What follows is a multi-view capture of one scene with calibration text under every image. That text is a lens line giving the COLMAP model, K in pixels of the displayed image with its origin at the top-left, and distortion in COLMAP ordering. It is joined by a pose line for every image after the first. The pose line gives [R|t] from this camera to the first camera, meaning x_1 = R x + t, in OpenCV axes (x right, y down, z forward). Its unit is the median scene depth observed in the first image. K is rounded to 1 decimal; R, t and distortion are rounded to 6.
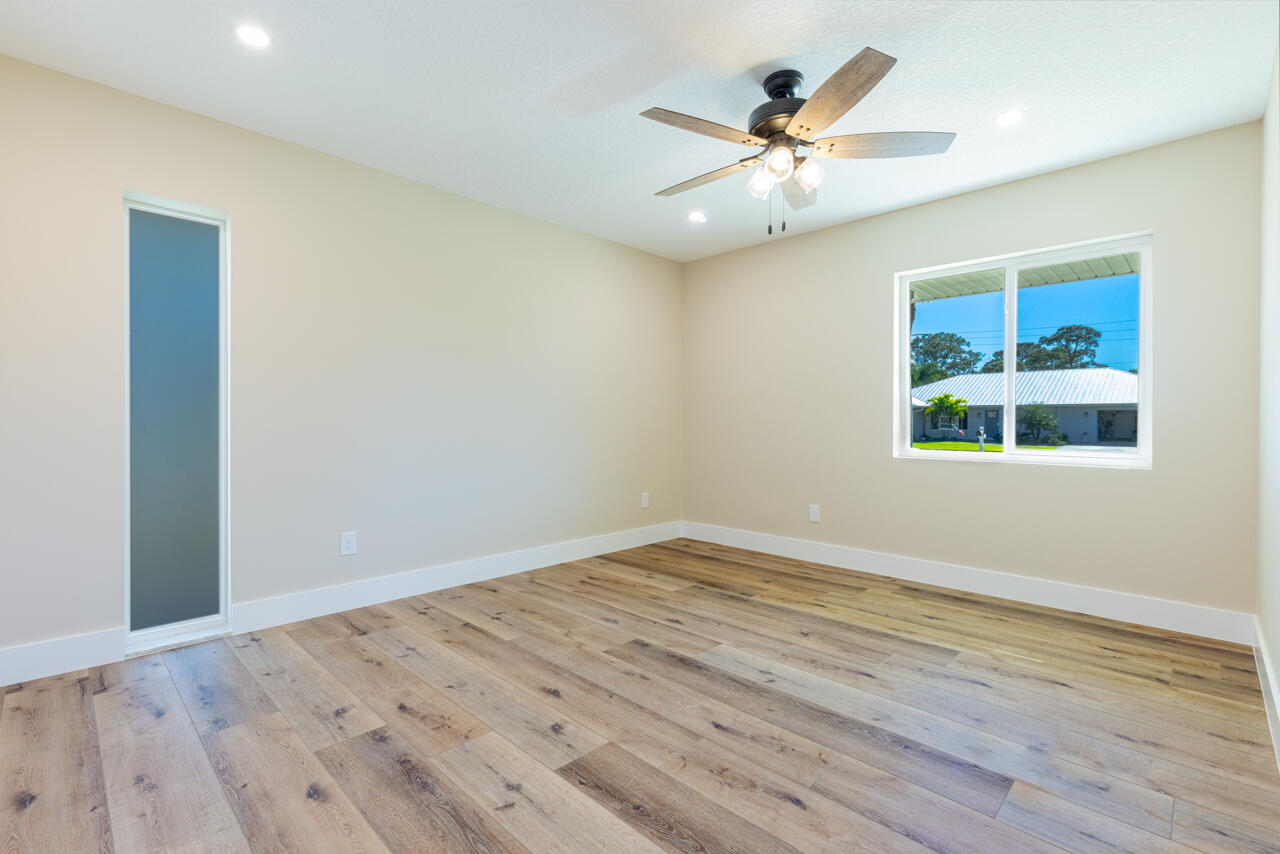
lens RADIAL K [[581.2, 0, 639.9], [0, 581.2, 423.0], [0, 0, 1]] dist [0.001267, -0.000987]
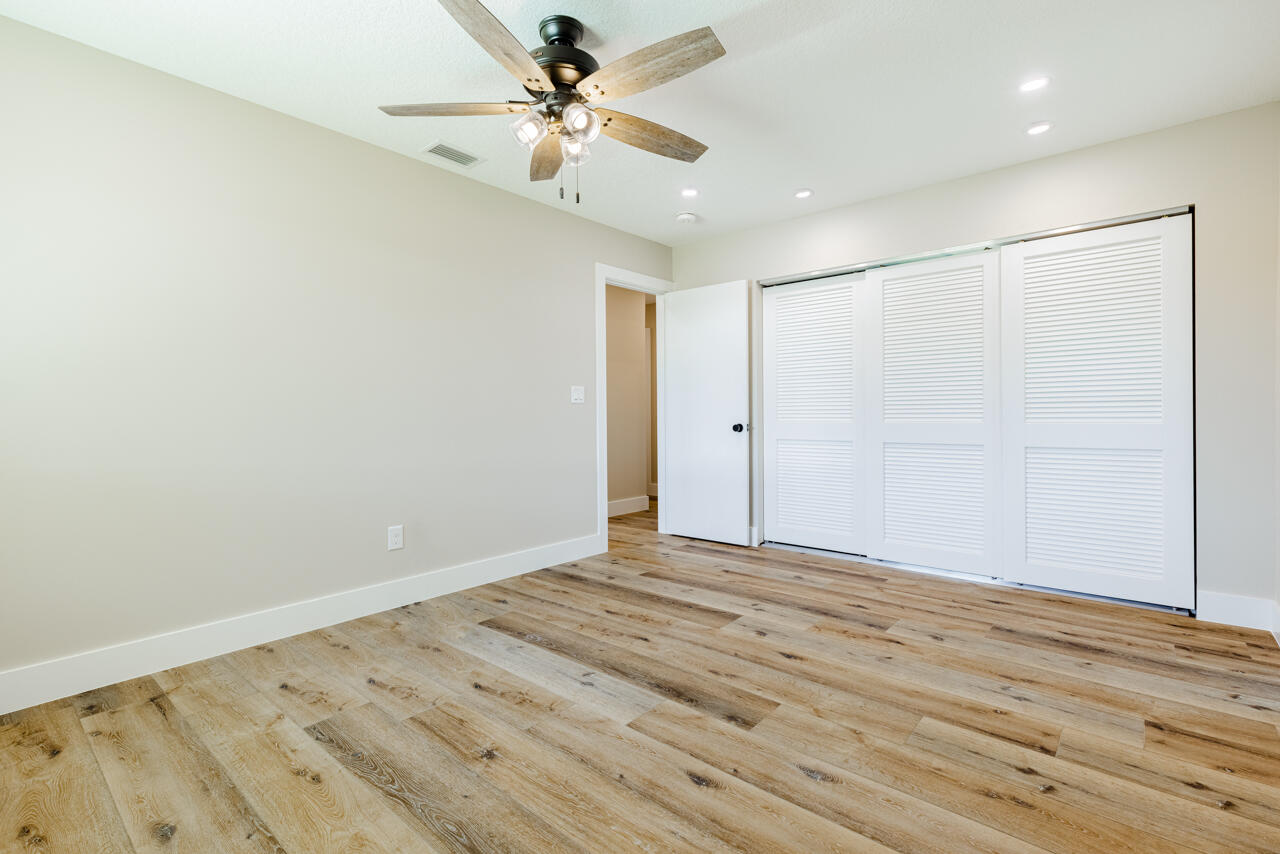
lens RADIAL K [[581.2, 0, 640.1], [0, 581.2, 421.3], [0, 0, 1]] dist [0.001267, -0.000987]
pose [[-0.997891, 0.005059, -0.064710, 0.188285], [0.004087, 0.999877, 0.015145, -0.003440], [0.064779, 0.014849, -0.997789, 1.902333]]
